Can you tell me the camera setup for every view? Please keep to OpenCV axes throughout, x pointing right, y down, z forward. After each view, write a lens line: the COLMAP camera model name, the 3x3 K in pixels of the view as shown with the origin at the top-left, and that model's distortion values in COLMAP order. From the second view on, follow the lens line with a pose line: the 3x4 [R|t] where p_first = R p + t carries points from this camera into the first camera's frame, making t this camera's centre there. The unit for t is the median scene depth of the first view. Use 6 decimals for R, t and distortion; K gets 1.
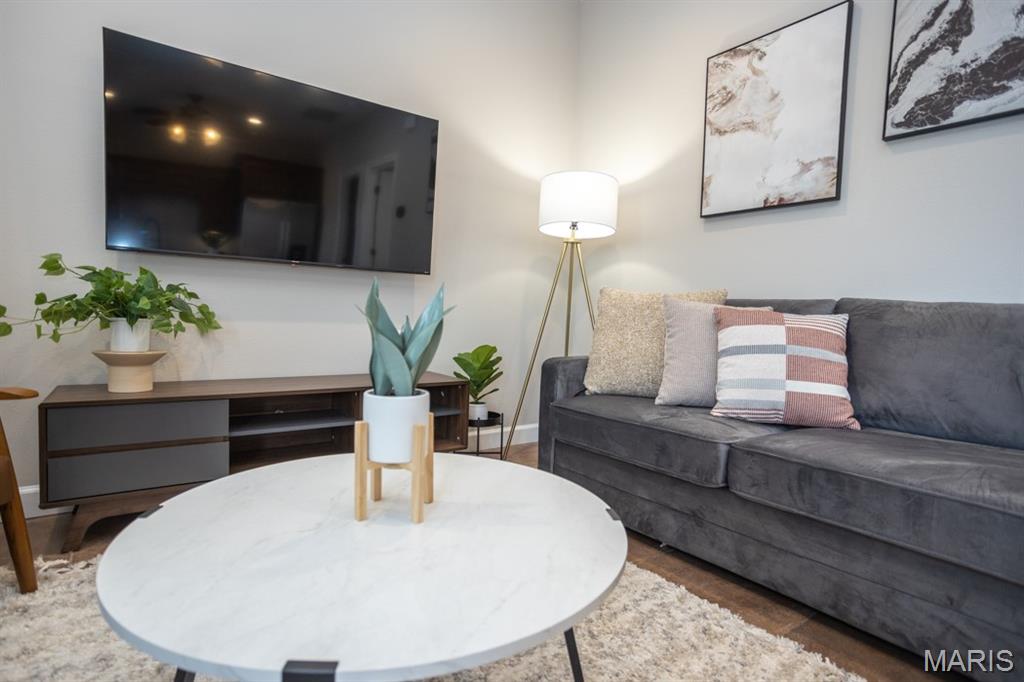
lens RADIAL K [[518.2, 0, 517.6], [0, 518.2, 347.9], [0, 0, 1]] dist [-0.001416, 0.002273]
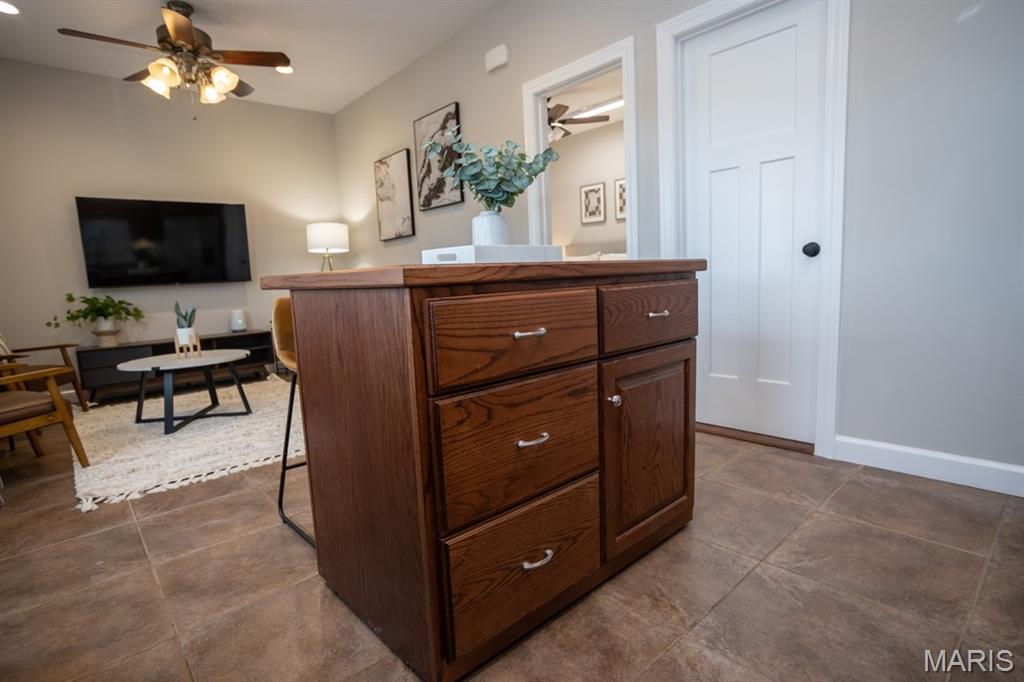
lens RADIAL K [[518.2, 0, 508.3], [0, 518.2, 340.5], [0, 0, 1]] dist [-0.001416, 0.002273]
pose [[0.994048, -0.097558, 0.048490, 0.973060], [0.094373, 0.993470, 0.064120, 0.075671], [-0.054428, -0.059162, 0.996763, -1.481172]]
